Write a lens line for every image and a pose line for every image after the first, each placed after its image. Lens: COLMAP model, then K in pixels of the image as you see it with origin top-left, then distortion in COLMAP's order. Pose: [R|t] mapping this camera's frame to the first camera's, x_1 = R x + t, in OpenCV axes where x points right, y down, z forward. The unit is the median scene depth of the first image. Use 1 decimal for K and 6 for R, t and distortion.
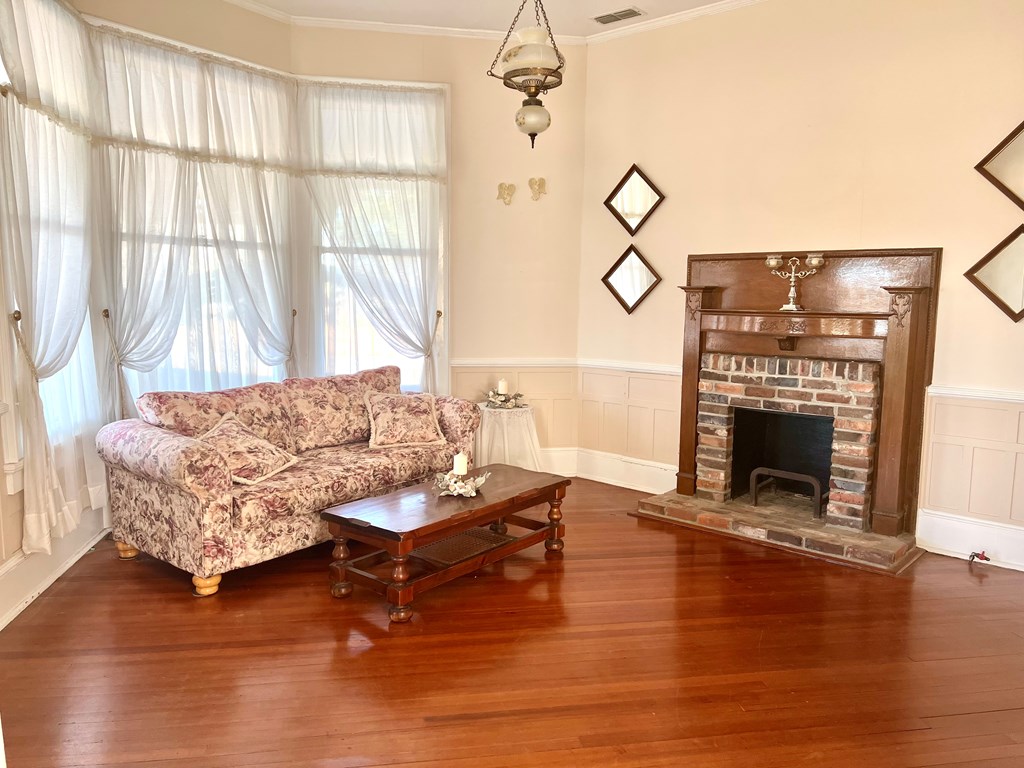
lens RADIAL K [[748.5, 0, 513.2], [0, 748.5, 386.9], [0, 0, 1]] dist [0.078190, -0.100140]
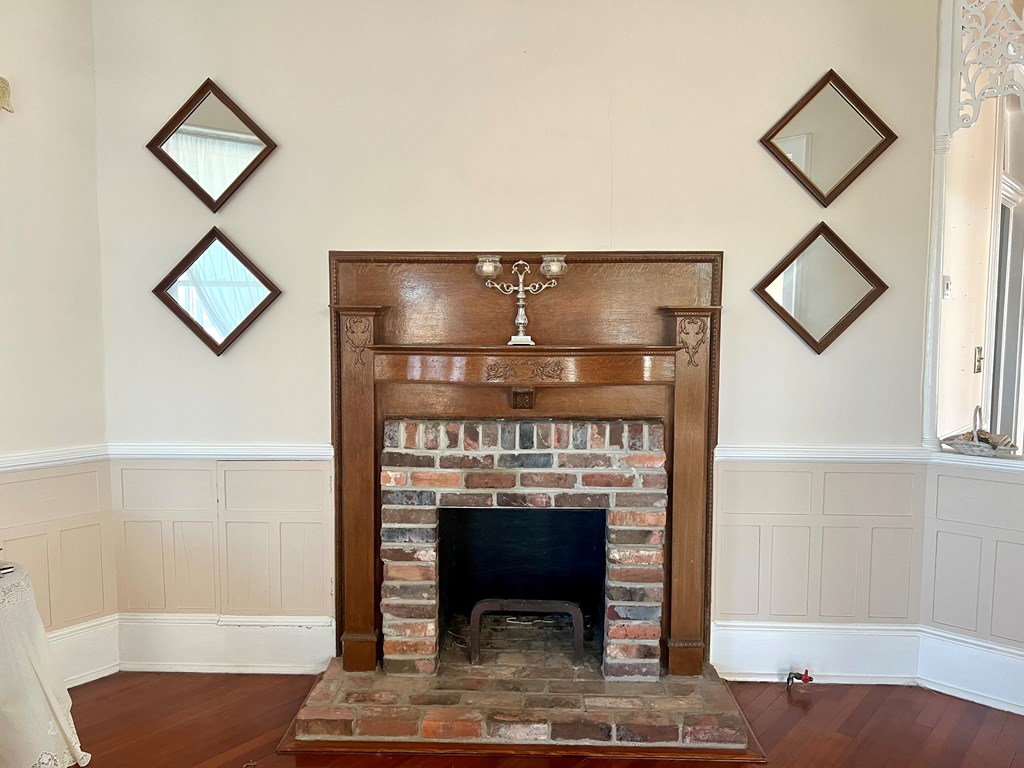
lens RADIAL K [[748.5, 0, 513.2], [0, 748.5, 386.9], [0, 0, 1]] dist [0.078190, -0.100140]
pose [[0.765620, -0.057408, 0.640727, -0.040245], [0.082814, 0.996518, -0.009671, -0.062220], [-0.637941, 0.060465, 0.767708, 0.539958]]
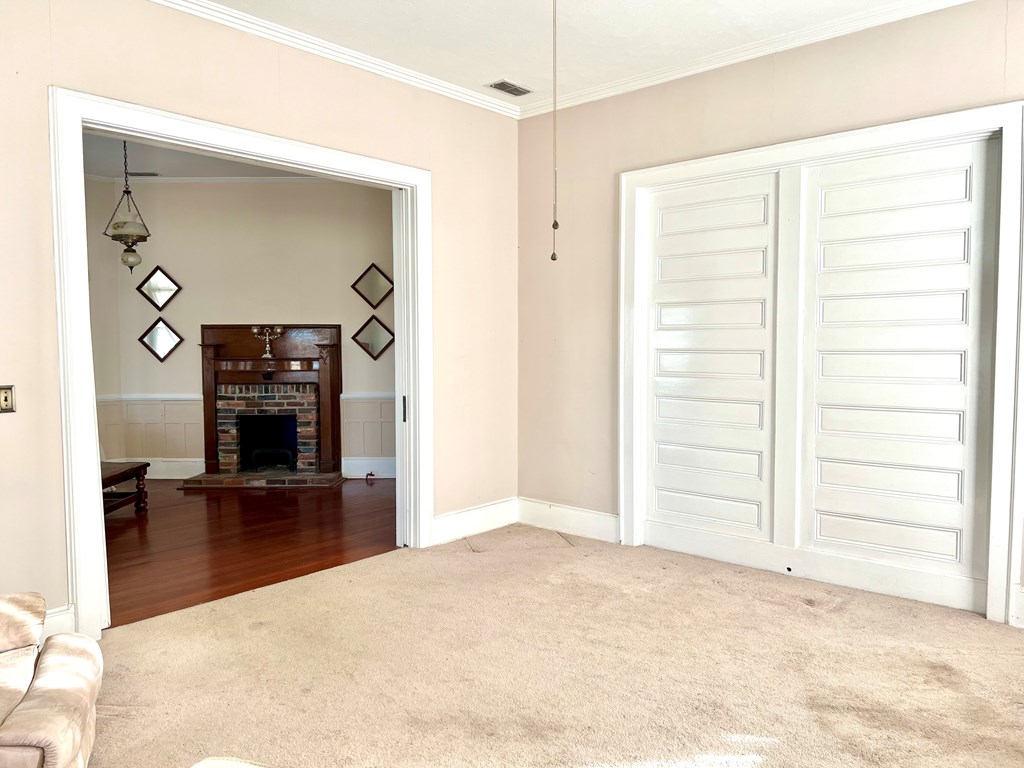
lens RADIAL K [[723.9, 0, 516.0], [0, 723.9, 389.3], [0, 0, 1]] dist [0.079299, -0.215376]
pose [[0.757916, -0.055888, 0.649954, -0.313275], [0.092818, 0.995426, -0.022641, 0.067286], [-0.645715, 0.077488, 0.759636, -0.682313]]
